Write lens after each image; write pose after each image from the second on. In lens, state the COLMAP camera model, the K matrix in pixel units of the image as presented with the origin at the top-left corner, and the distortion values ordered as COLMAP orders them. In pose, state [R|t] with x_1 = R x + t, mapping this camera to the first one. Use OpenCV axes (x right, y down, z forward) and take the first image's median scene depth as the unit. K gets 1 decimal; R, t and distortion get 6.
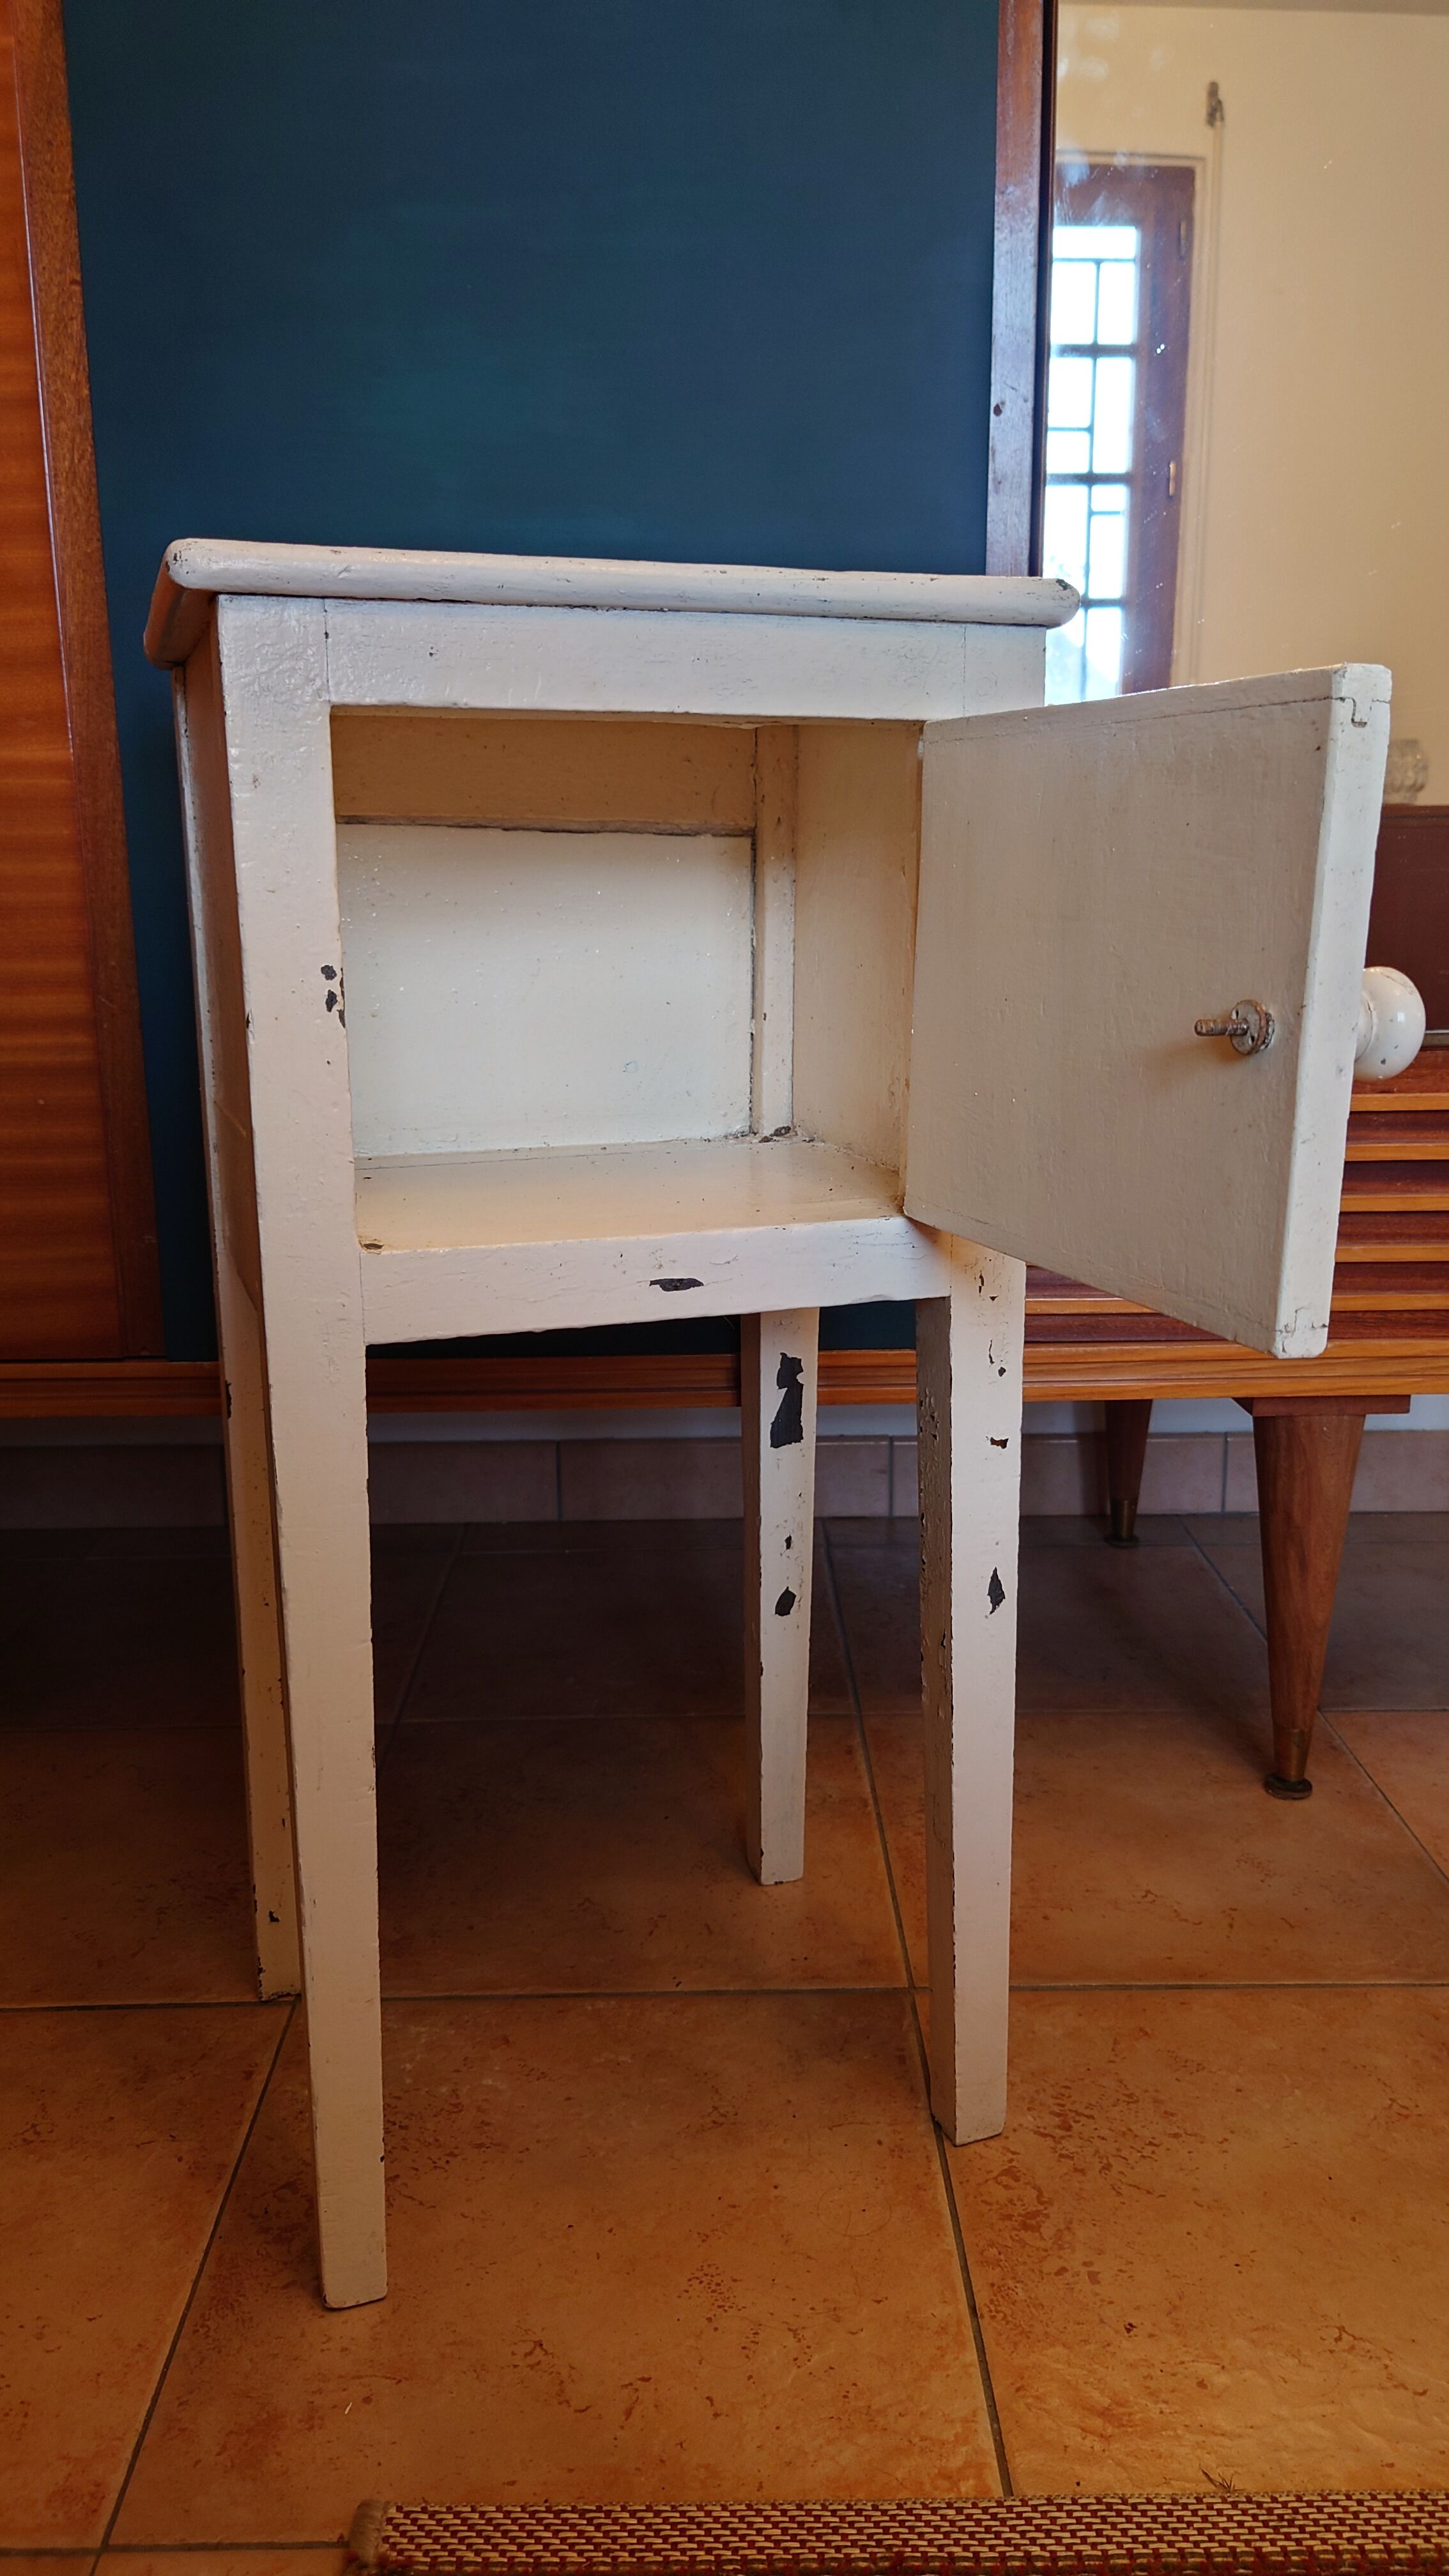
lens RADIAL K [[1866.3, 0, 716.1], [0, 1866.3, 1286.8], [0, 0, 1]] dist [0.073732, -0.093913]
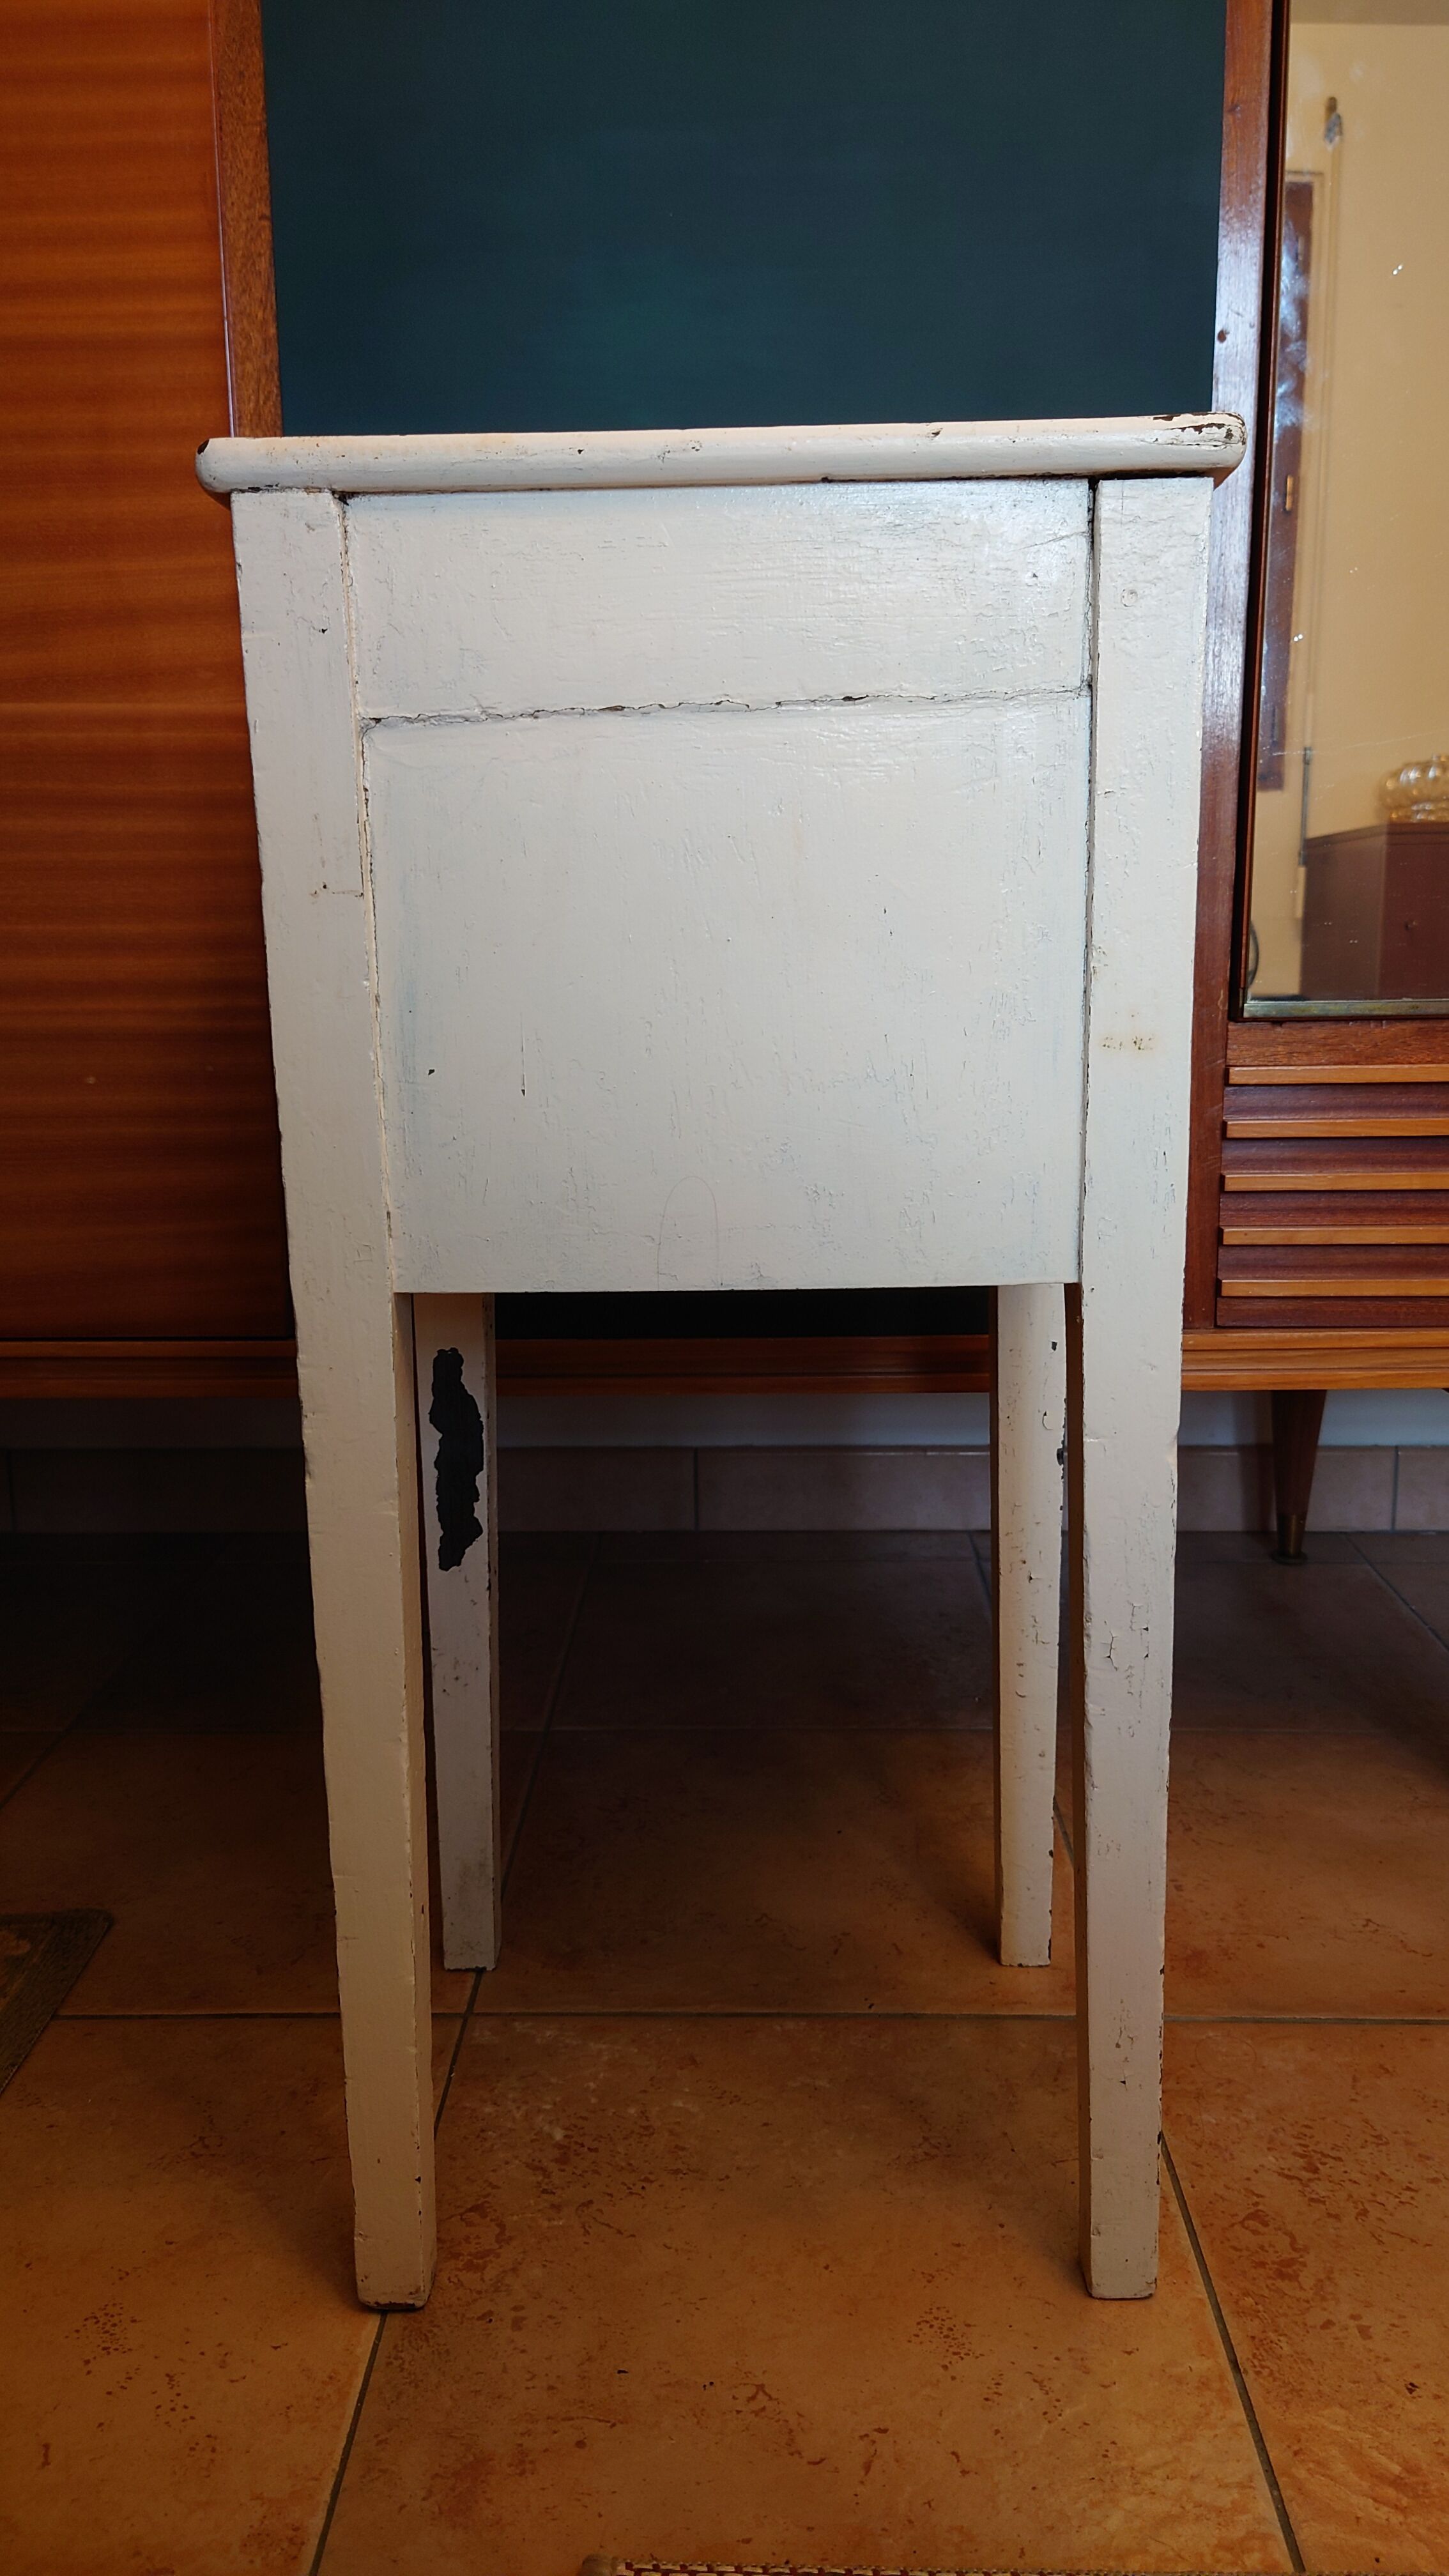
lens RADIAL K [[1866.3, 0, 712.6], [0, 1866.3, 1281.1], [0, 0, 1]] dist [0.073732, -0.093913]
pose [[0.999245, 0.006342, -0.038323, -0.075466], [-0.007337, 0.999639, -0.025861, 0.040628], [0.038145, 0.026123, 0.998931, 0.060422]]
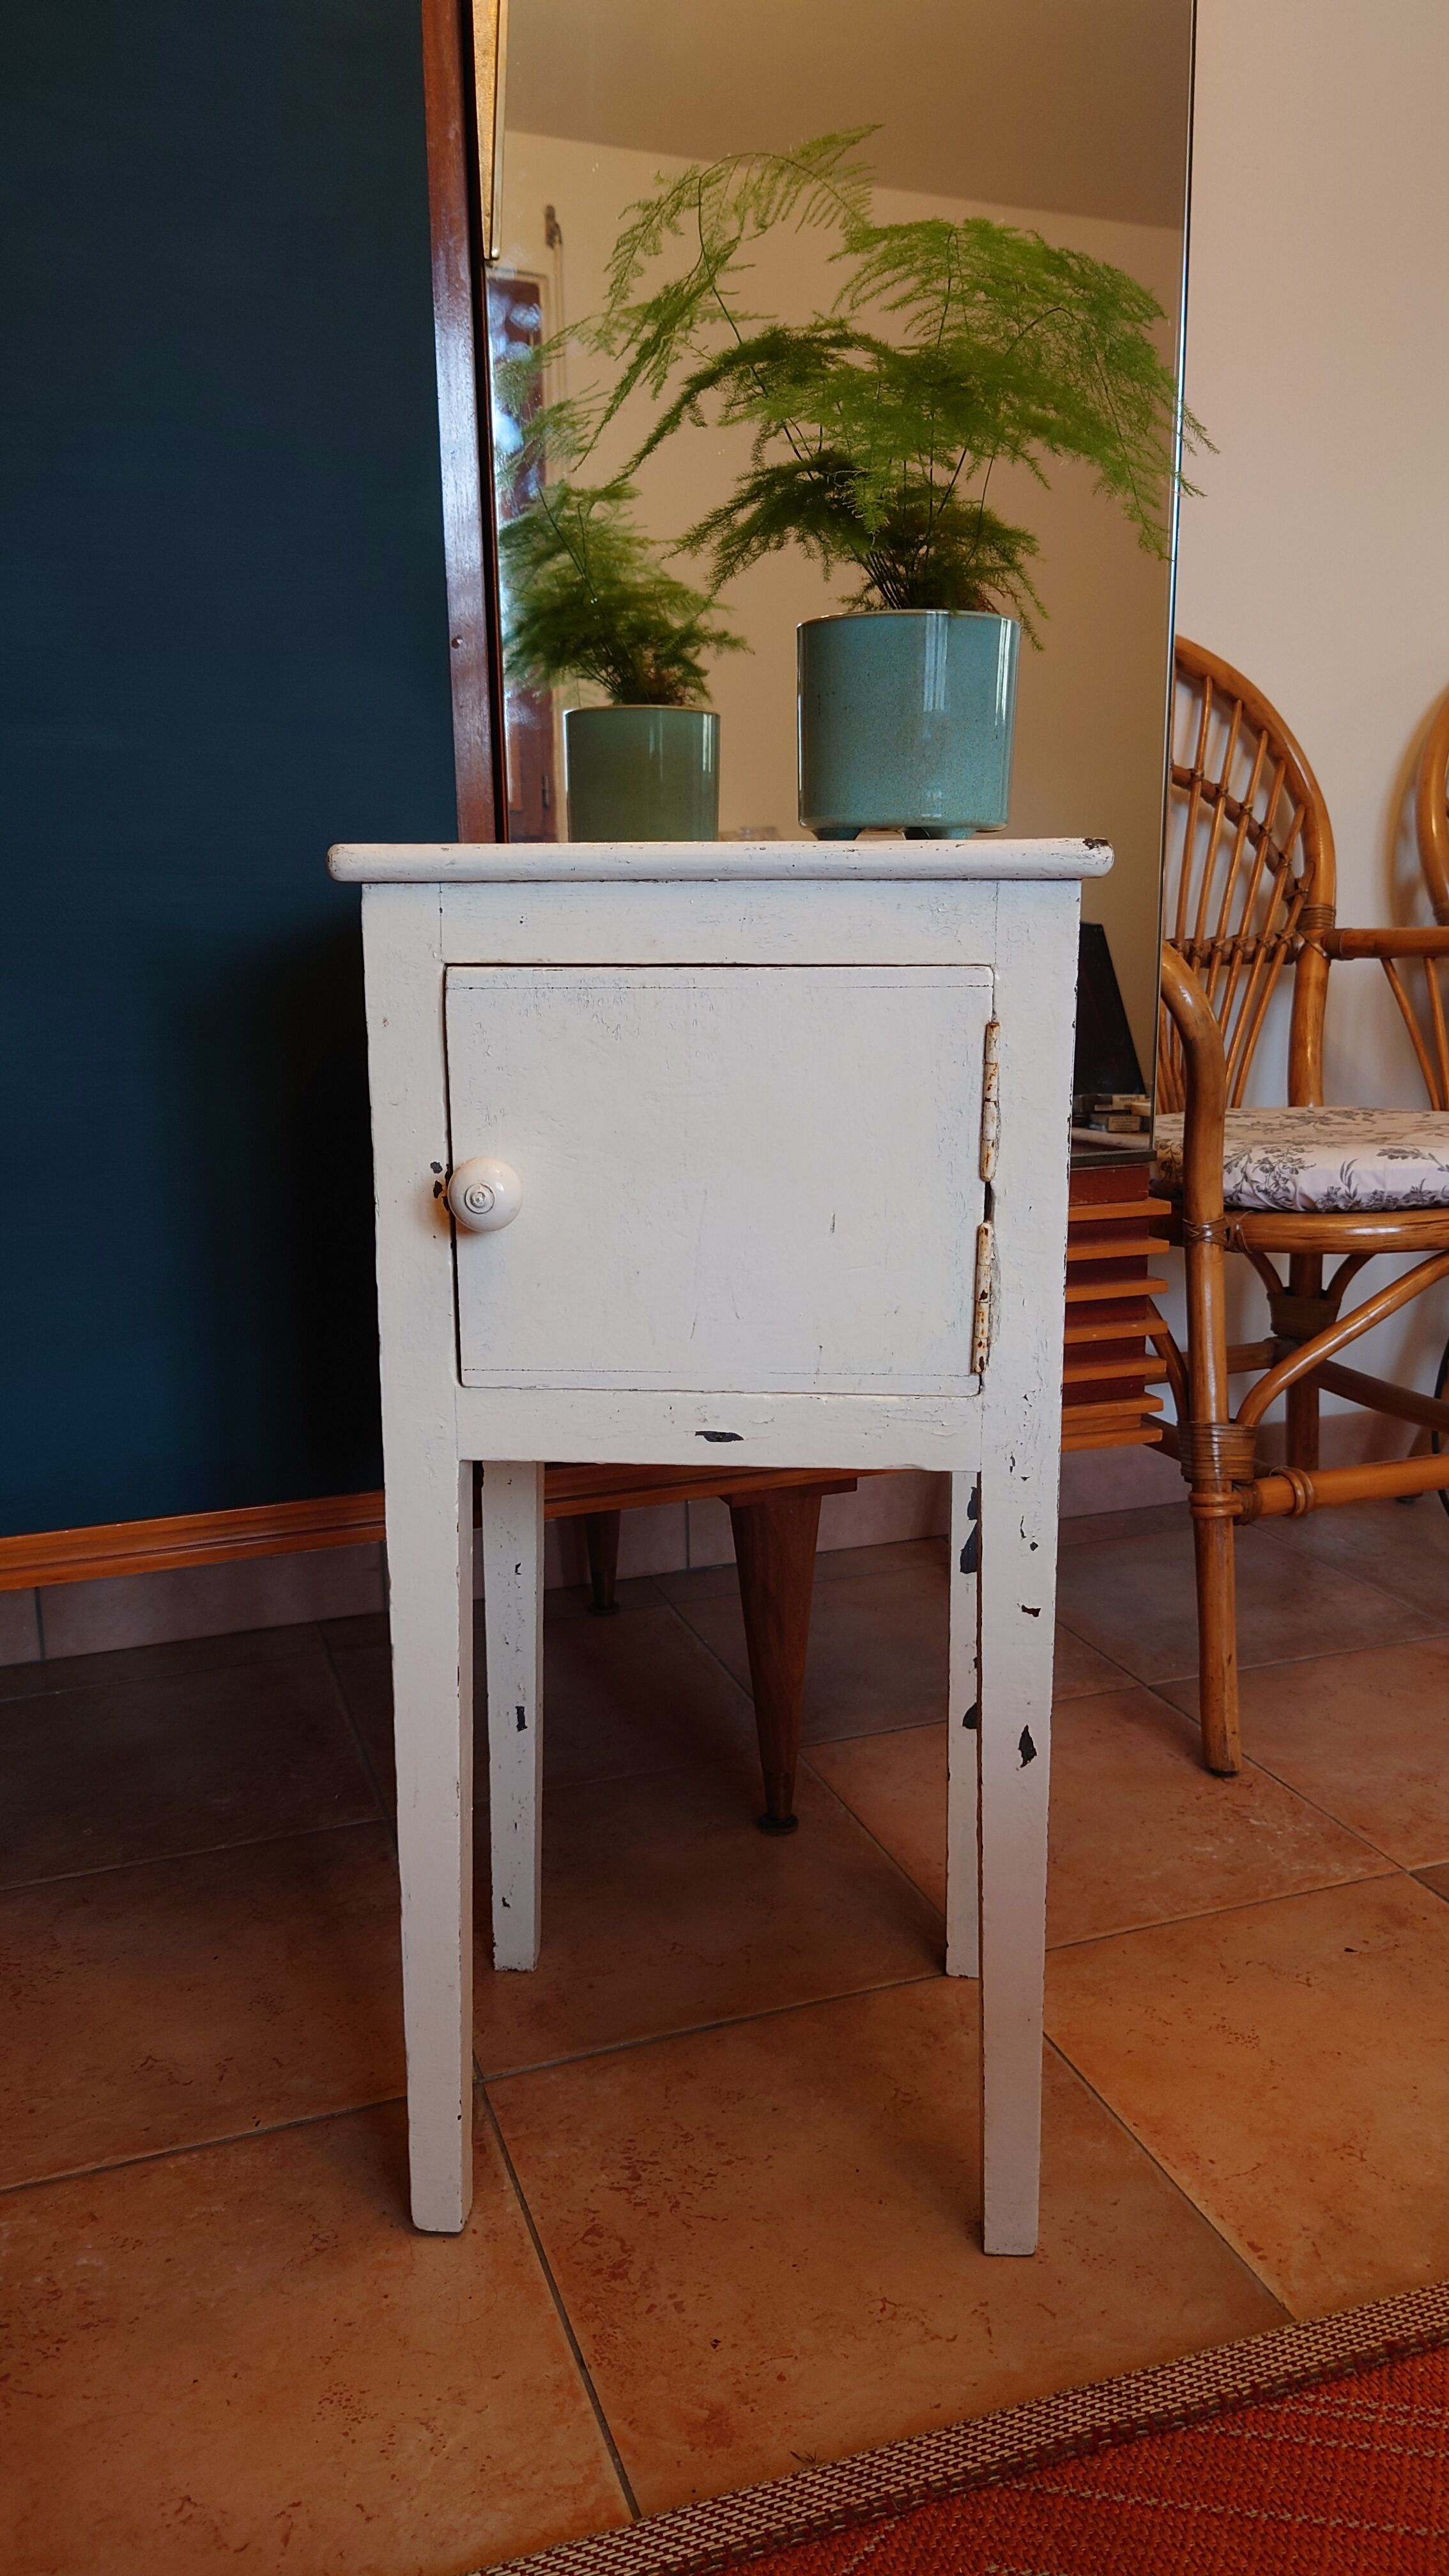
lens RADIAL K [[1866.3, 0, 743.0], [0, 1866.3, 1278.9], [0, 0, 1]] dist [0.073732, -0.093913]
pose [[0.943465, -0.068323, 0.324354, -0.085355], [0.073936, 0.997251, -0.004997, -0.081118], [-0.323121, 0.028695, 0.945922, -0.103828]]
